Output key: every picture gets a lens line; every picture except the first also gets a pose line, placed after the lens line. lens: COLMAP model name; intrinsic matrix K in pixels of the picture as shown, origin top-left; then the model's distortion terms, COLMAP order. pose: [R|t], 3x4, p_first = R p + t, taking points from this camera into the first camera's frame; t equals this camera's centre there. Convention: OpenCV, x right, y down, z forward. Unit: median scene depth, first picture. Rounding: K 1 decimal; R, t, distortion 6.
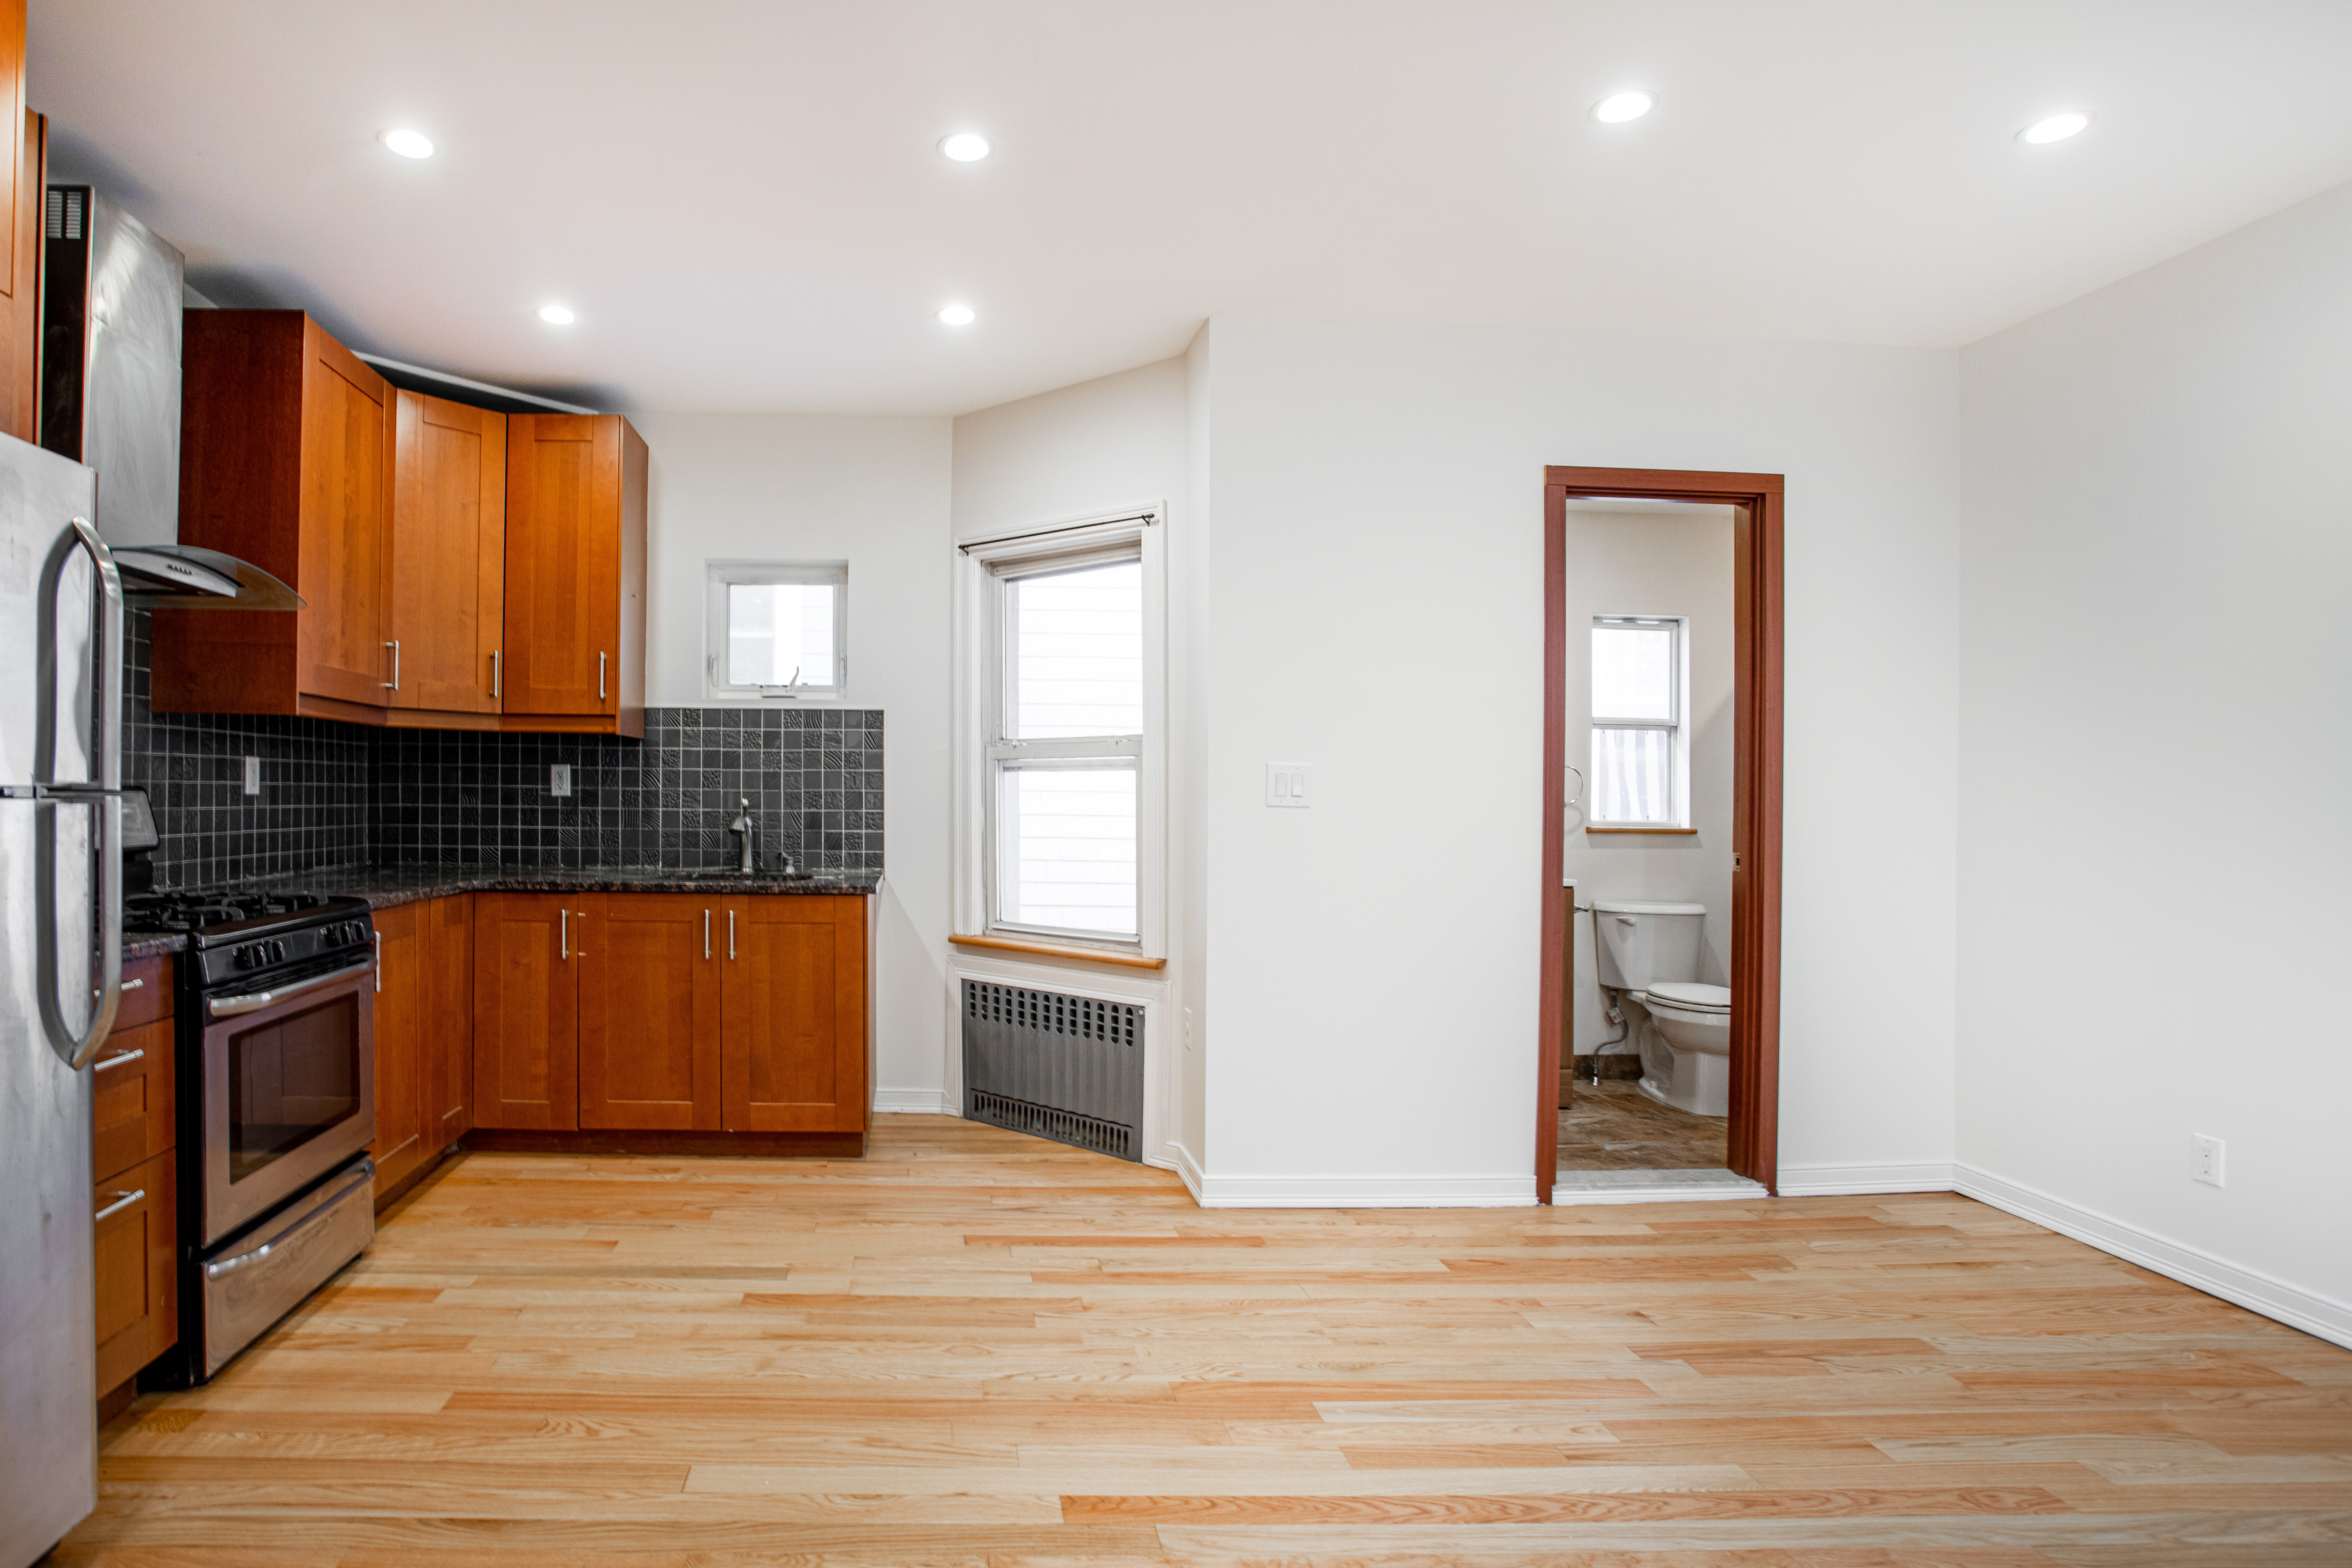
lens RADIAL K [[1262.8, 0, 945.5], [0, 1262.8, 738.7], [0, 0, 1]] dist [-0.073487, 0.030399]
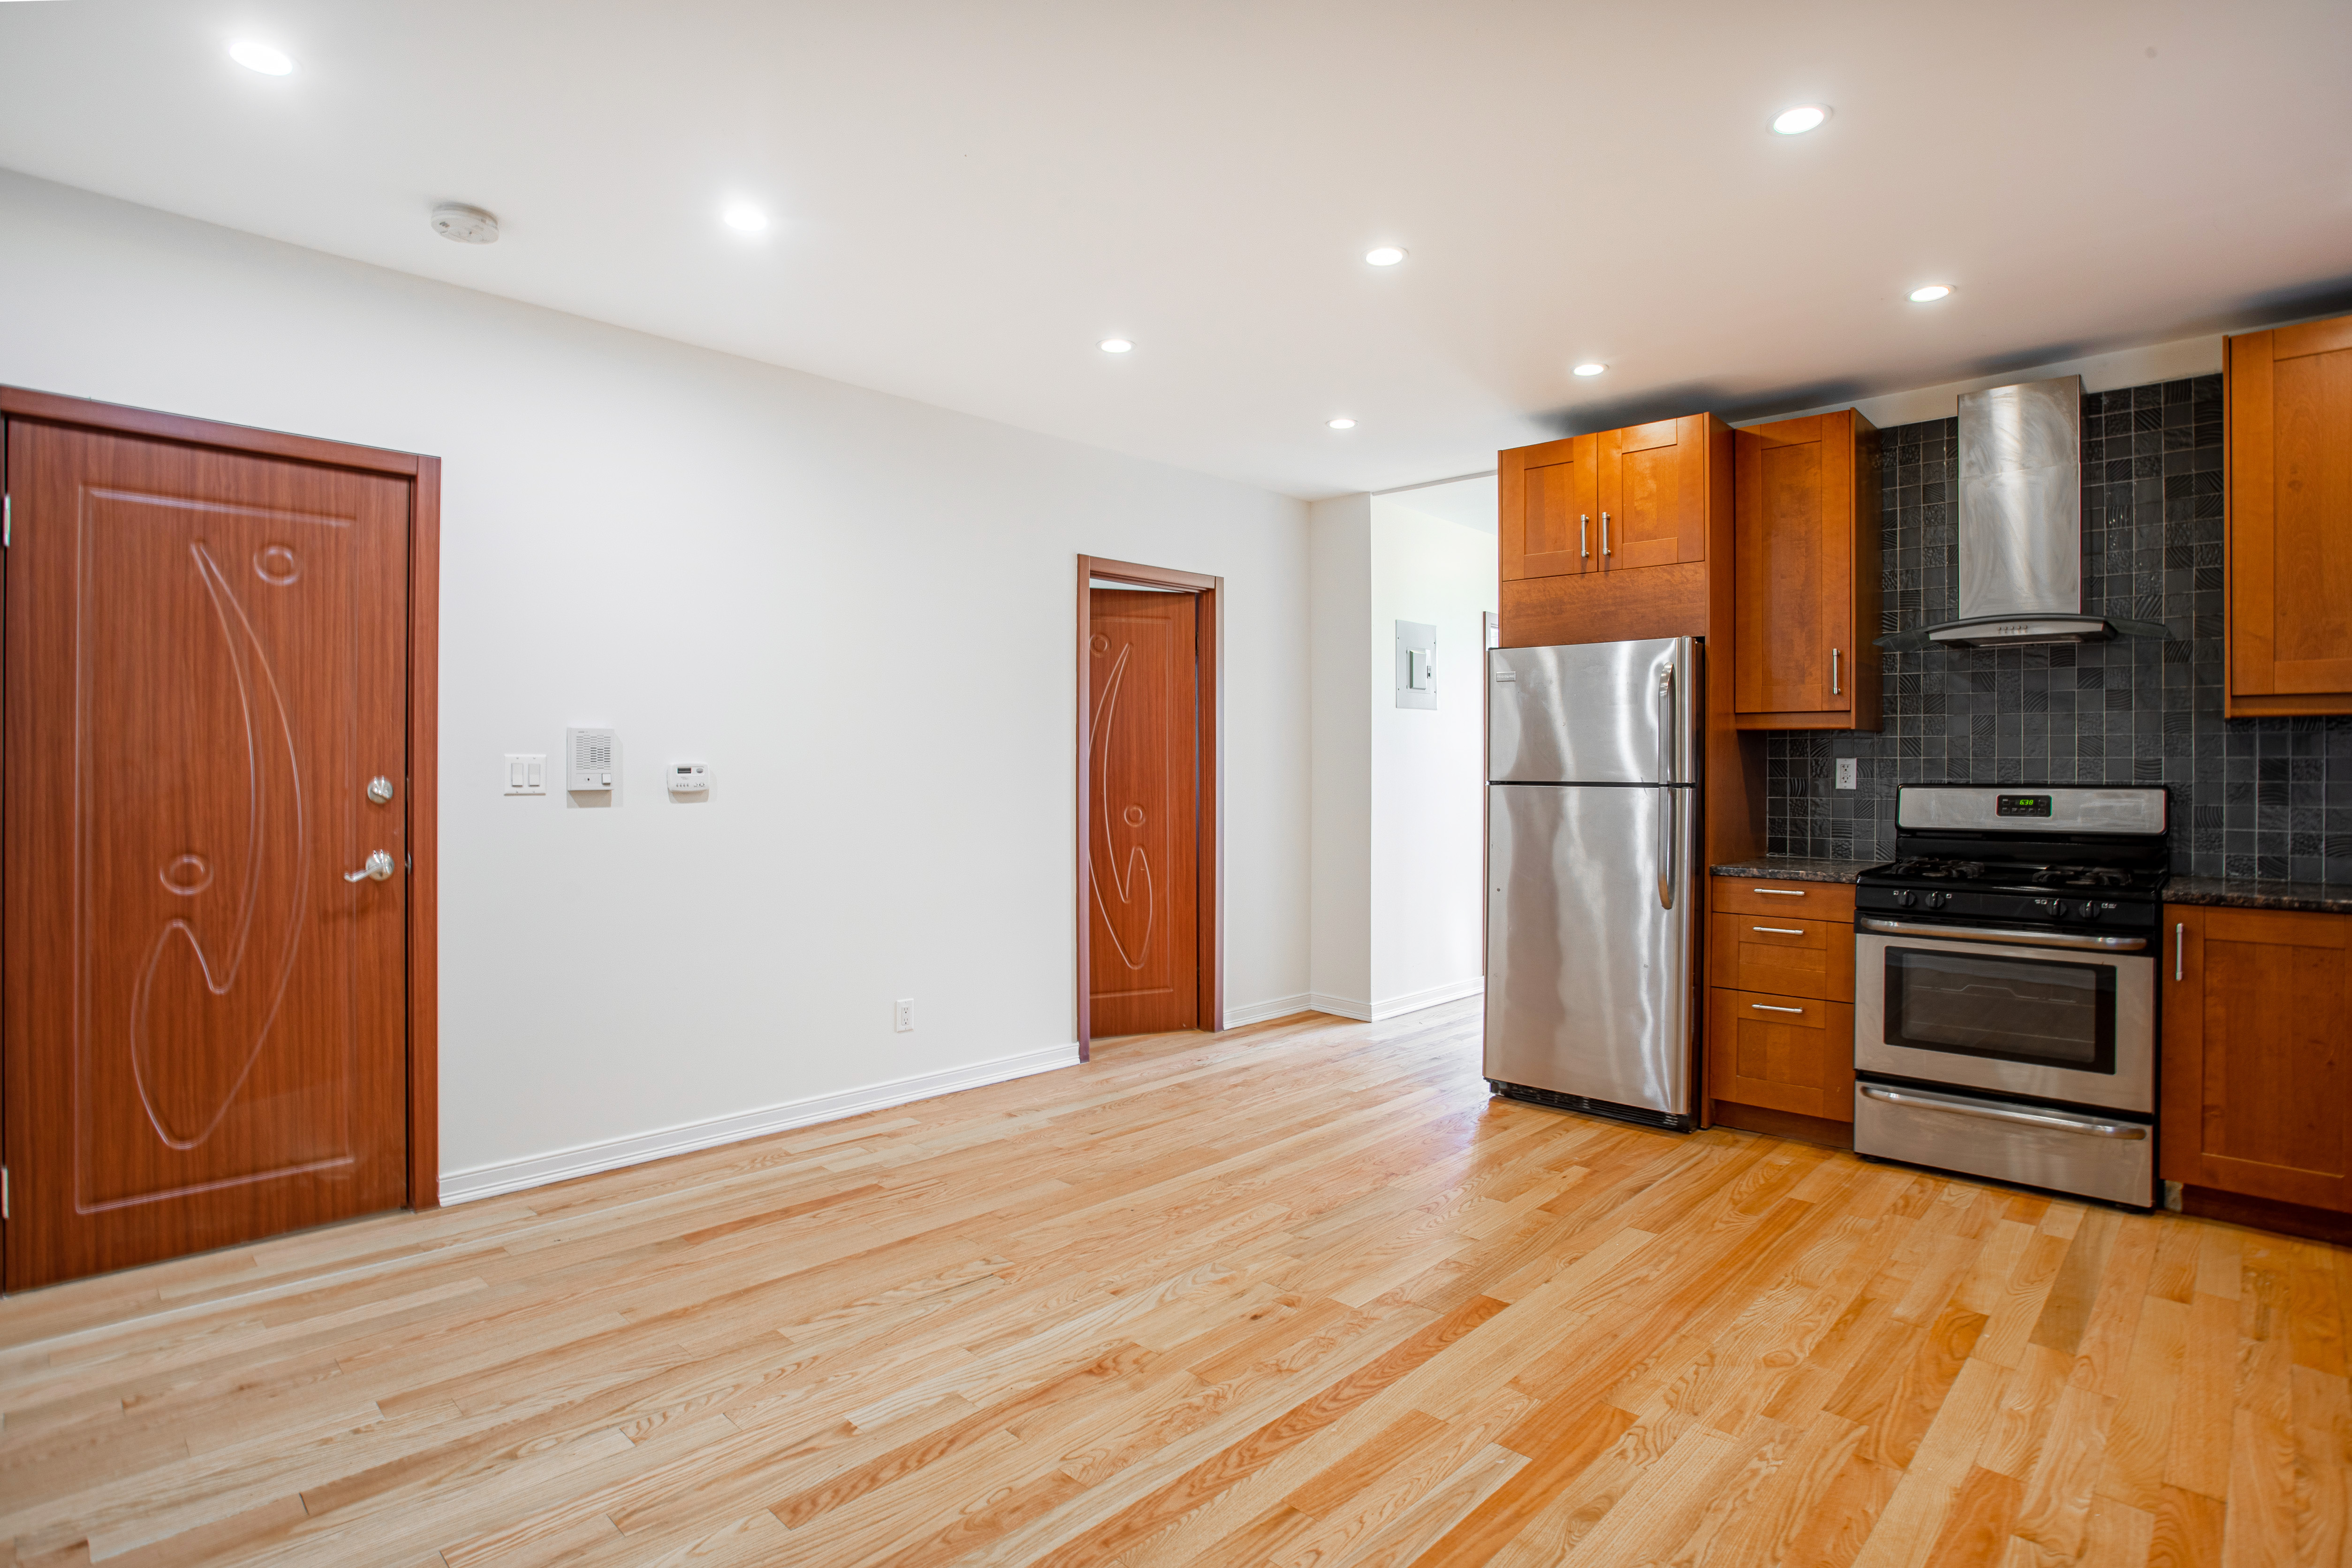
lens RADIAL K [[1188.2, 0, 1176.0], [0, 1188.2, 784.0], [0, 0, 1]] dist [-0.052009, 0.025901]
pose [[-0.707132, -0.005049, -0.707063, 0.674018], [0.016058, 0.999602, -0.023198, 0.036246], [0.706899, -0.027758, -0.706770, 0.886194]]
